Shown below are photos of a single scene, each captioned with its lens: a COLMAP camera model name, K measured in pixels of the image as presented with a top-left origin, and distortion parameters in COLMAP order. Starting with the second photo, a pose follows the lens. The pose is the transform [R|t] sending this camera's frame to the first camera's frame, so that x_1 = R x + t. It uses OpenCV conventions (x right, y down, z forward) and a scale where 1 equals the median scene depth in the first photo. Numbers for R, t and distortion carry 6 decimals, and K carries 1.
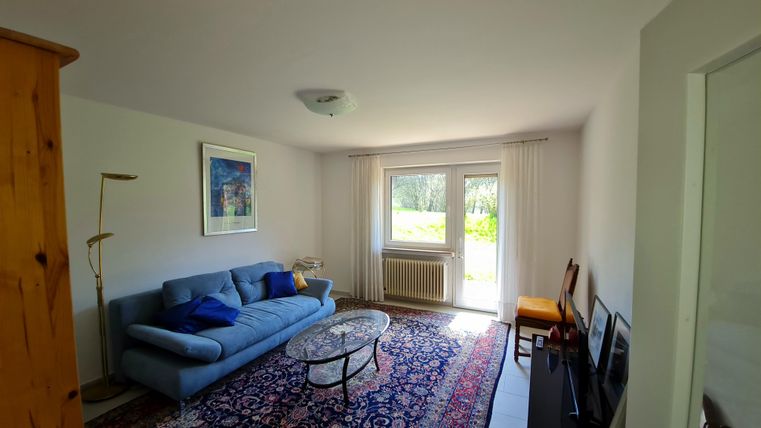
lens RADIAL K [[304.4, 0, 383.0], [0, 304.4, 216.4], [0, 0, 1]] dist [-0.000593, -0.000173]
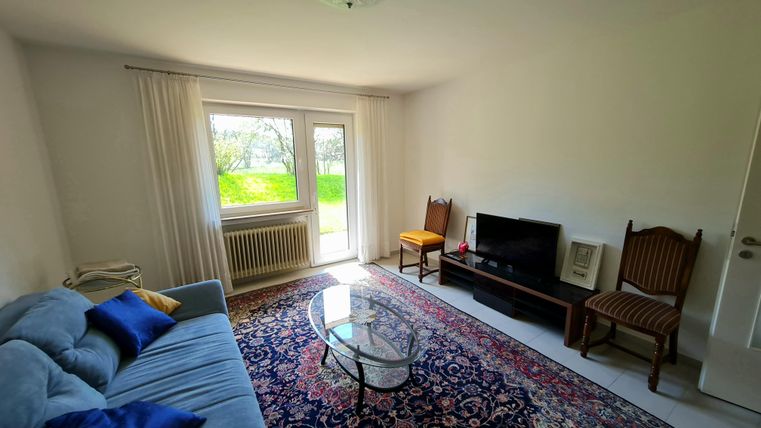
lens RADIAL K [[304.4, 0, 382.8], [0, 304.4, 216.6], [0, 0, 1]] dist [-0.000593, -0.000173]
pose [[0.494814, -0.164442, 0.853298, -0.514095], [0.048481, 0.985627, 0.161831, 0.002059], [-0.867645, -0.038707, 0.495675, 0.415321]]
